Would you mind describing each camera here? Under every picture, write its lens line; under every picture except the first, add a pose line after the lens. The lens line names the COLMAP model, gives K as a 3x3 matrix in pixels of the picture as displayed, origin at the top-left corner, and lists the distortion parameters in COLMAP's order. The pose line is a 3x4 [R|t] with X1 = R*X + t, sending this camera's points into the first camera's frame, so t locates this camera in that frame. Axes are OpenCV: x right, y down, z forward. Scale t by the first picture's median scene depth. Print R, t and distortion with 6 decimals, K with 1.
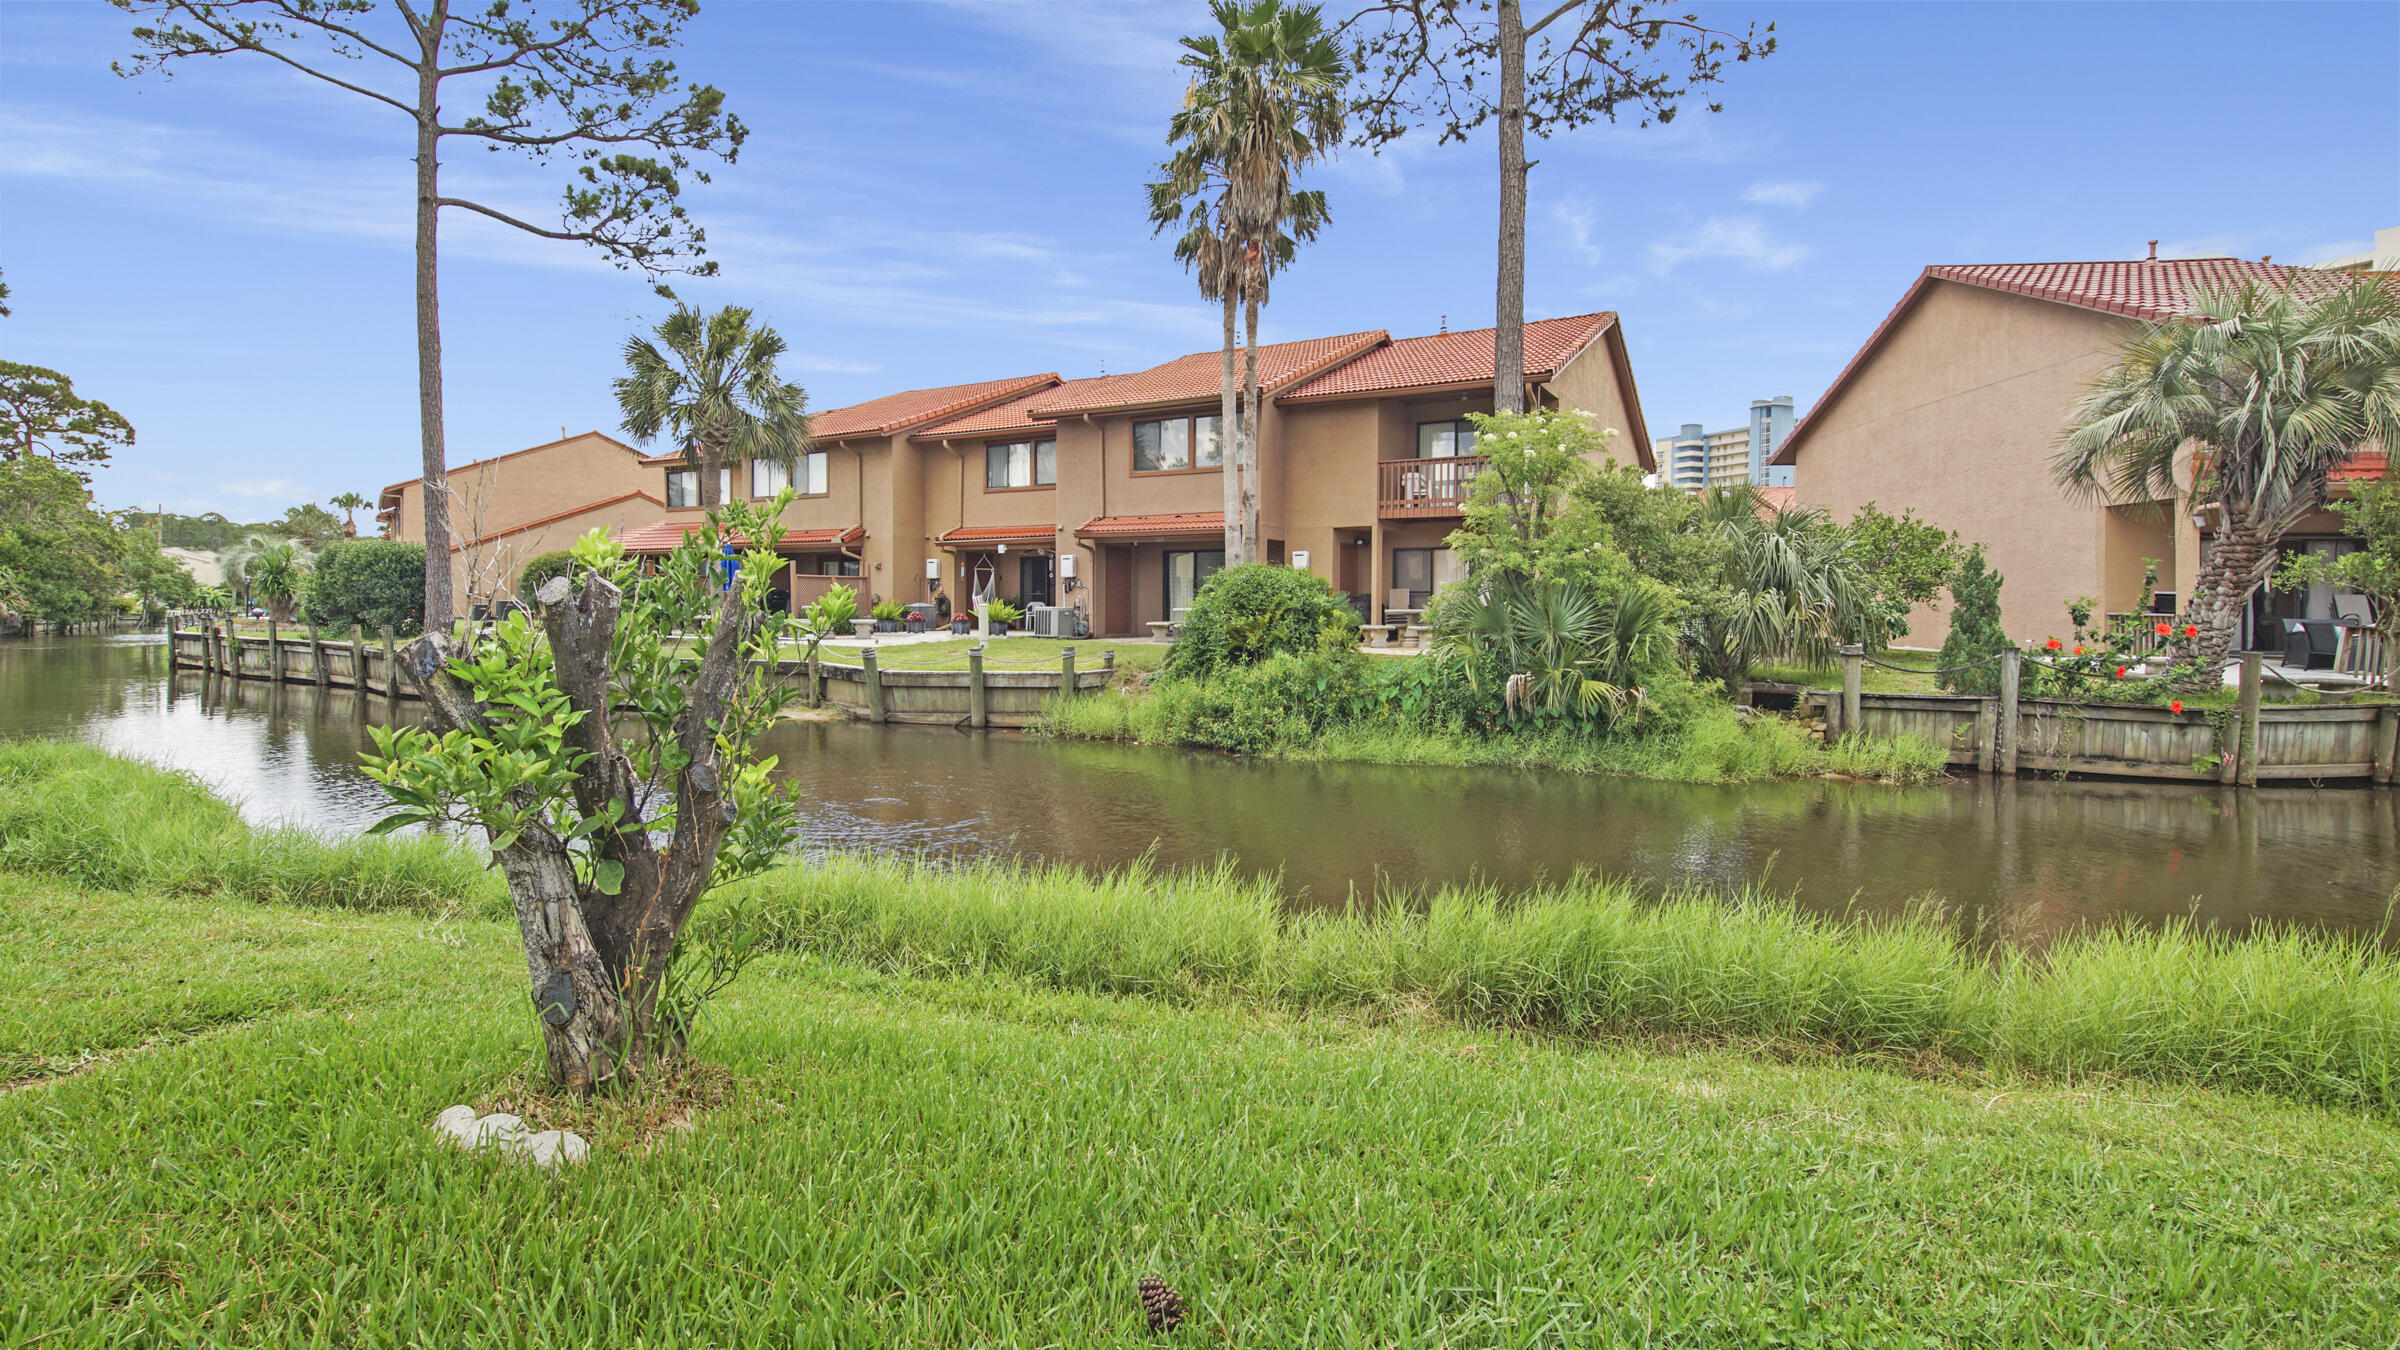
lens RADIAL K [[1034.8, 0, 1192.6], [0, 1034.8, 633.4], [0, 0, 1]] dist [0.033433, -0.020263]
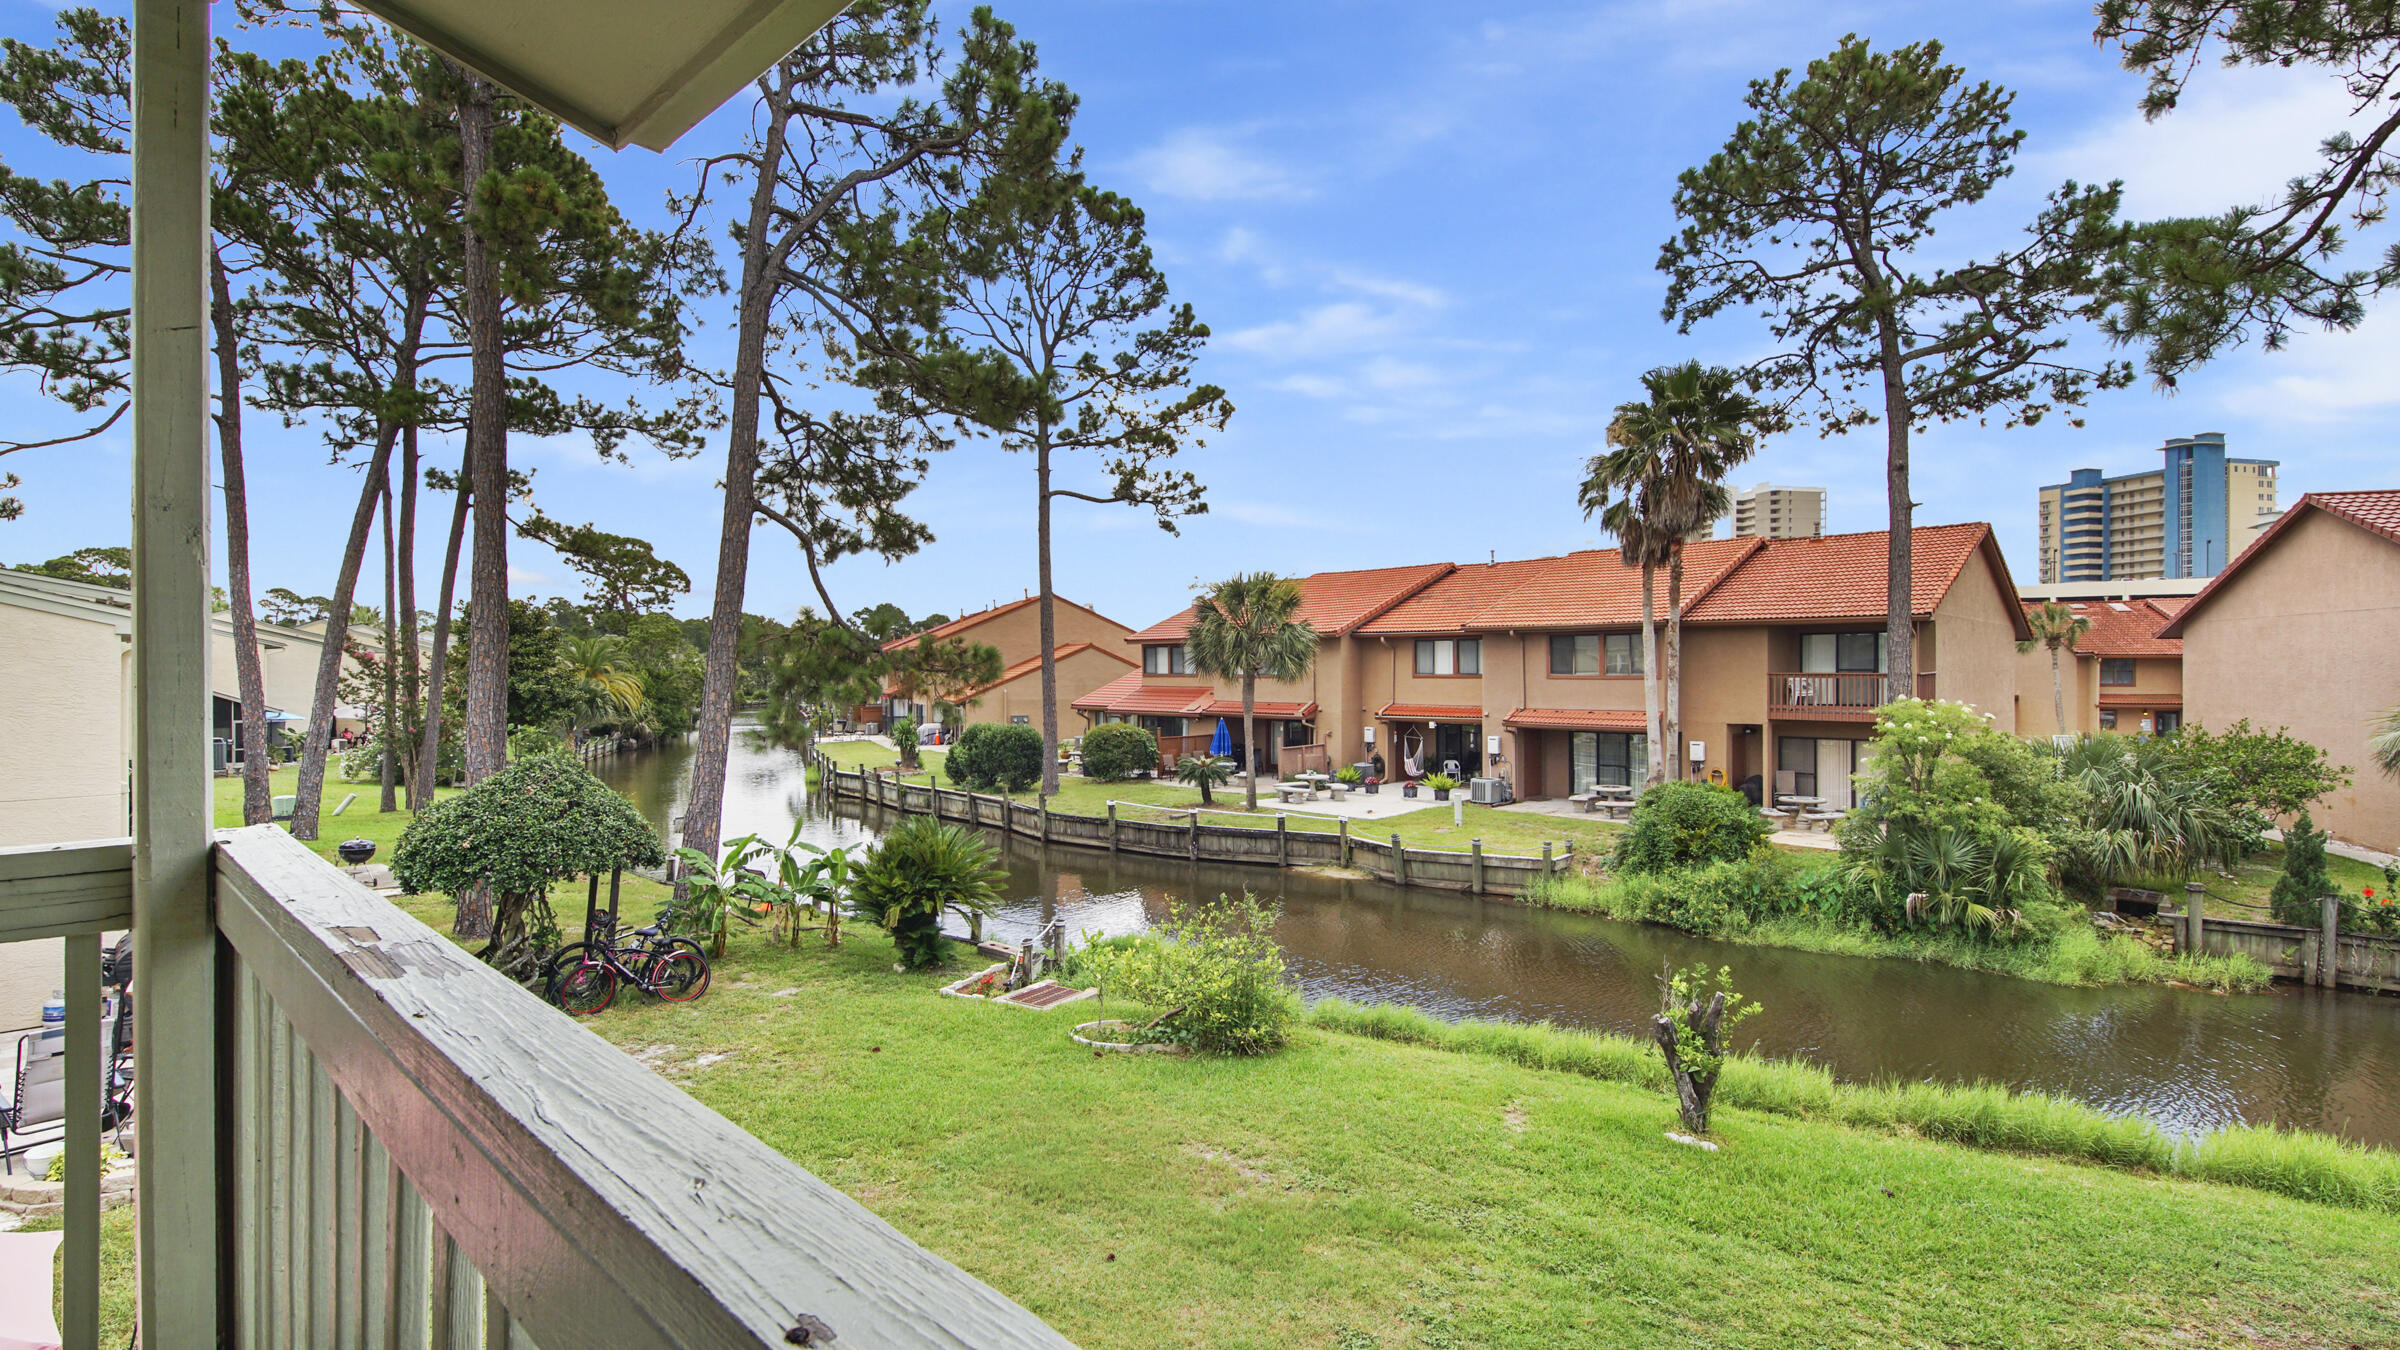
lens RADIAL K [[1059.8, 0, 1200.0], [0, 1059.8, 675.0], [0, 0, 1]] dist [0.033726, -0.019551]
pose [[0.969488, -0.008053, -0.245005, -0.249906], [0.004353, 0.999868, -0.015639, -0.220550], [0.245098, 0.014095, 0.969396, -0.608451]]
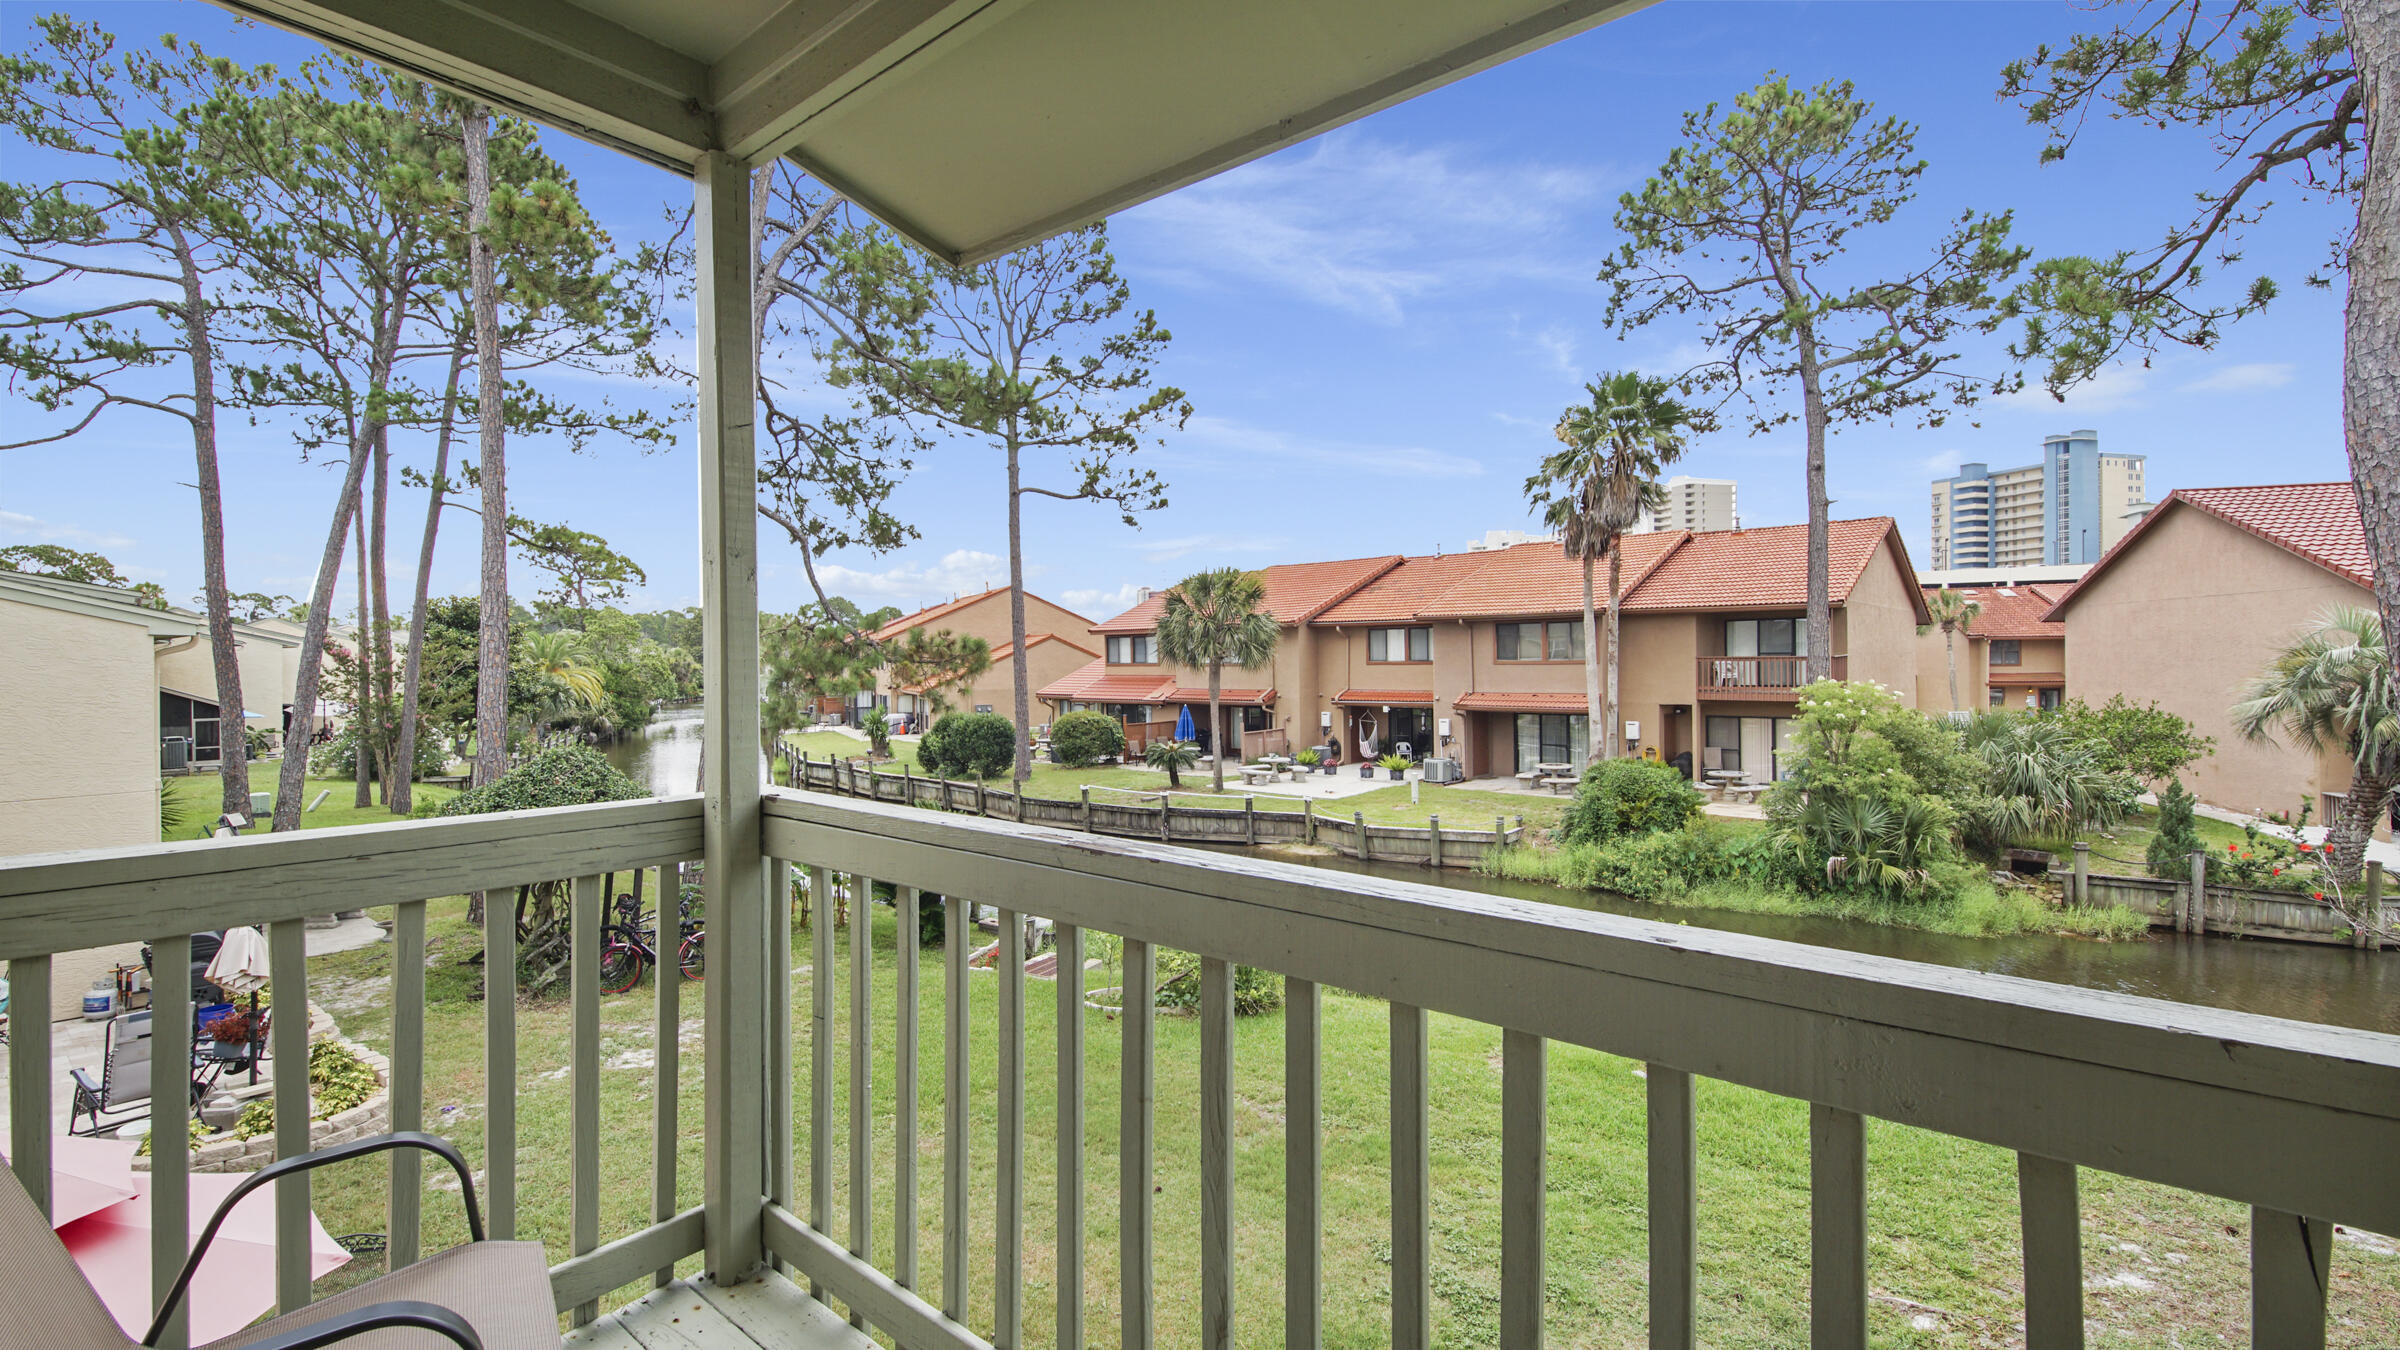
lens RADIAL K [[1031.3, 0, 1193.3], [0, 1031.3, 669.2], [0, 0, 1]] dist [0.032406, -0.019073]
pose [[0.980013, -0.016662, -0.198235, -0.288459], [0.015048, 0.999840, -0.009647, -0.221297], [0.198364, 0.006471, 0.980107, -0.661593]]
